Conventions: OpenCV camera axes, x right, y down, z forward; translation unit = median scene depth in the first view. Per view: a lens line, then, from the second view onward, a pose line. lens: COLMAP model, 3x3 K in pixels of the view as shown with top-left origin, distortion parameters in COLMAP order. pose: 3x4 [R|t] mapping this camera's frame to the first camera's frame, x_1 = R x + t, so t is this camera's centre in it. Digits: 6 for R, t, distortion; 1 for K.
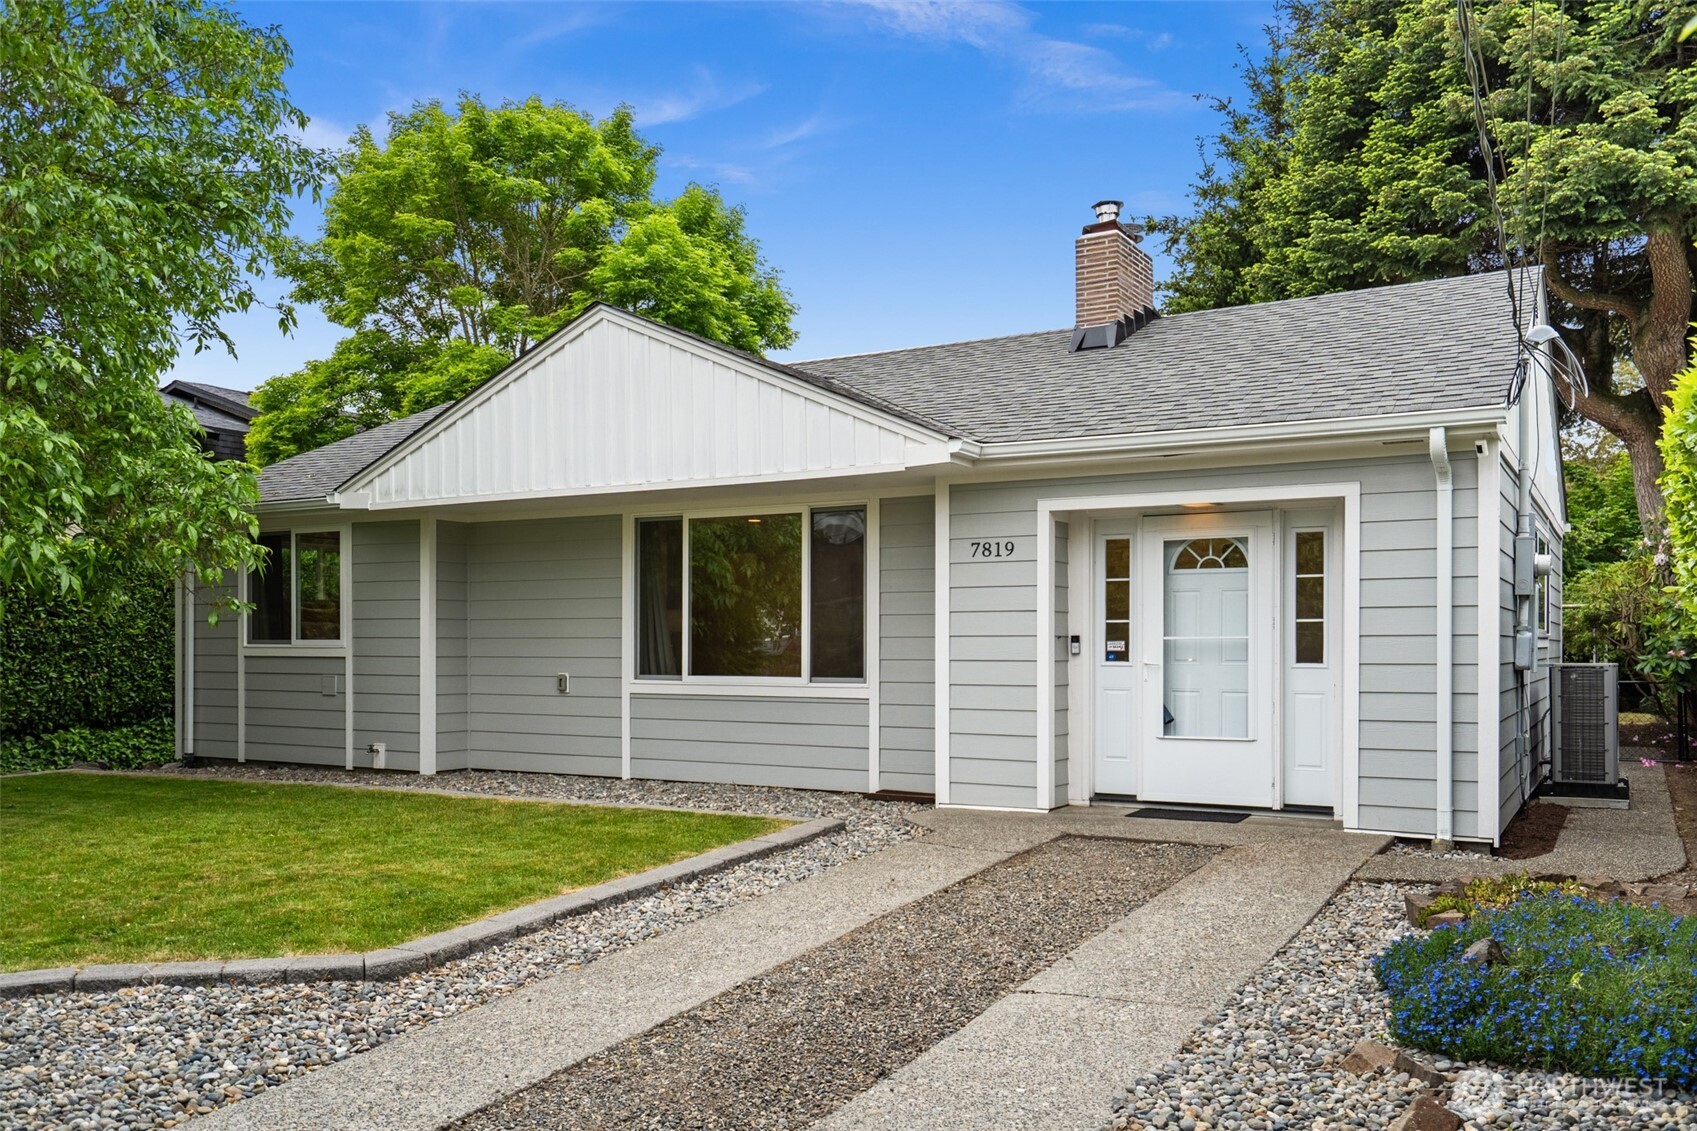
lens RADIAL K [[1388.2, 0, 847.5], [0, 1388.2, 561.8], [0, 0, 1]] dist [0.008830, 0.000107]
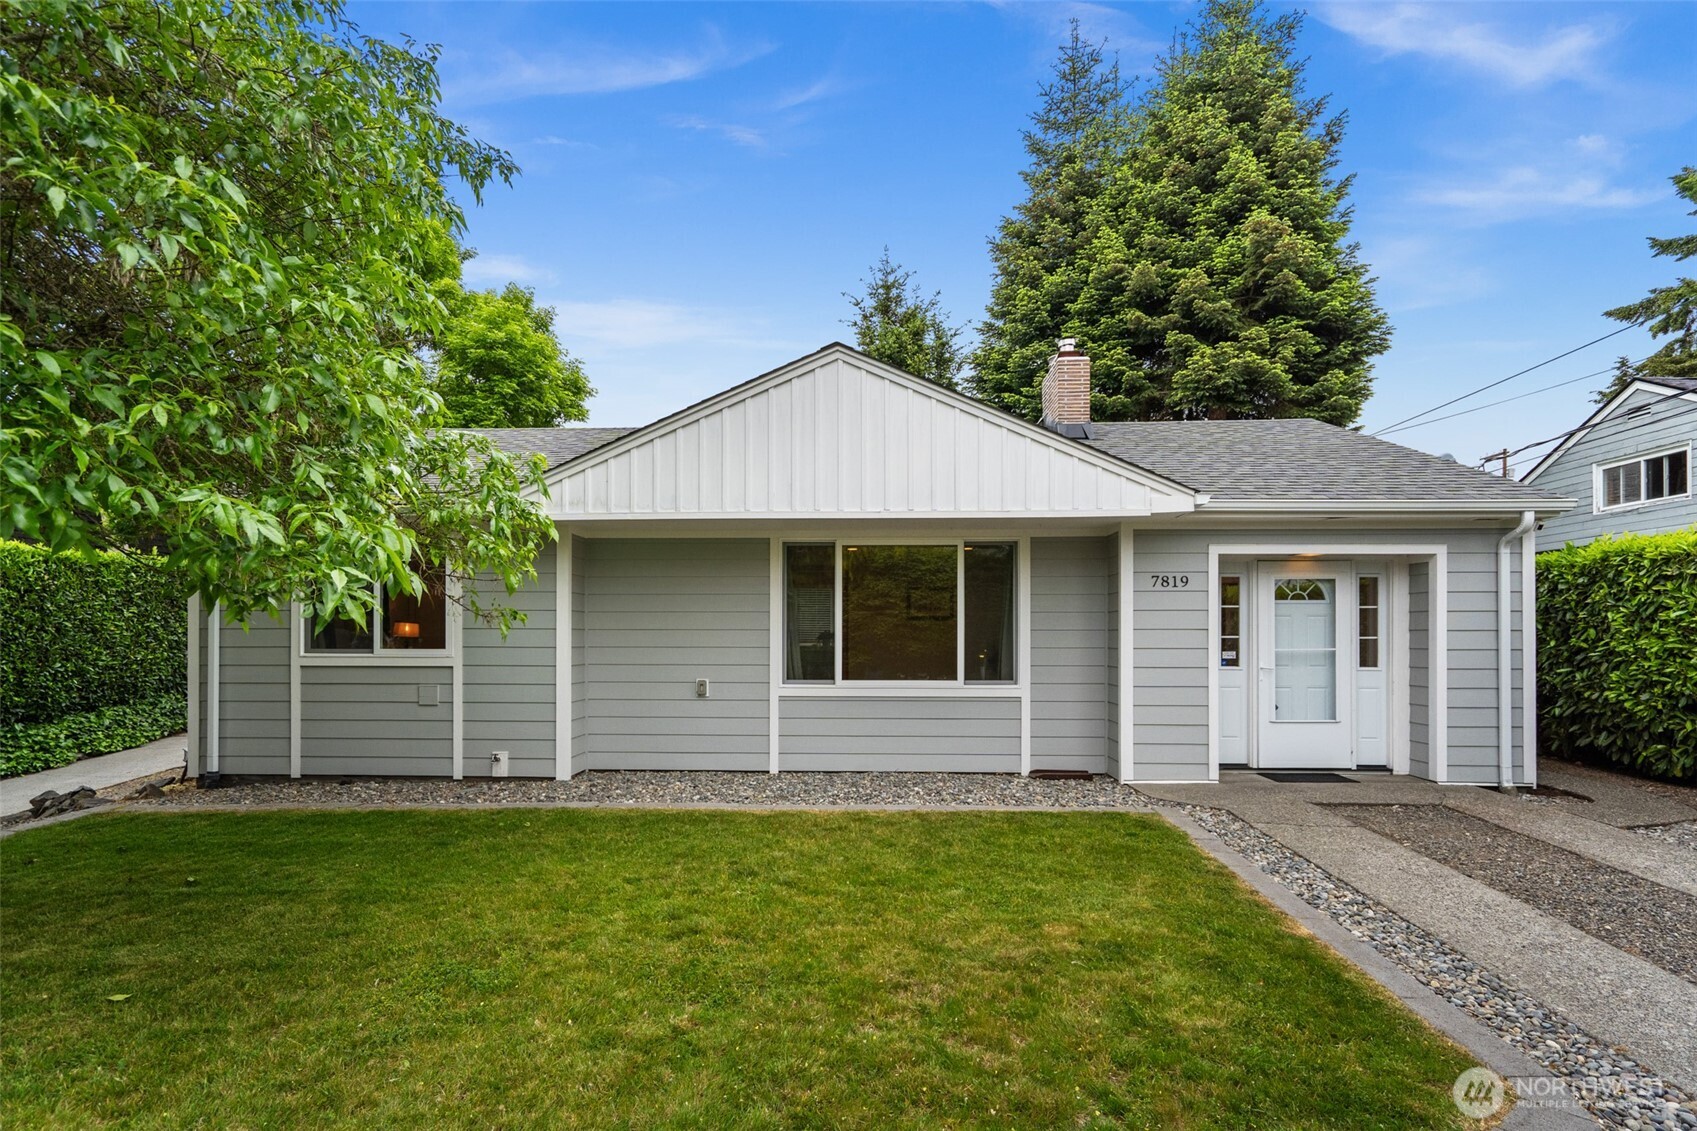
lens RADIAL K [[833.0, 0, 845.4], [0, 833.0, 595.3], [0, 0, 1]] dist [0.001490, 0.000981]
pose [[0.881779, 0.024063, 0.471048, -0.434474], [-0.029189, 0.999567, 0.003580, 0.008232], [-0.470758, -0.016906, 0.882100, 0.376746]]
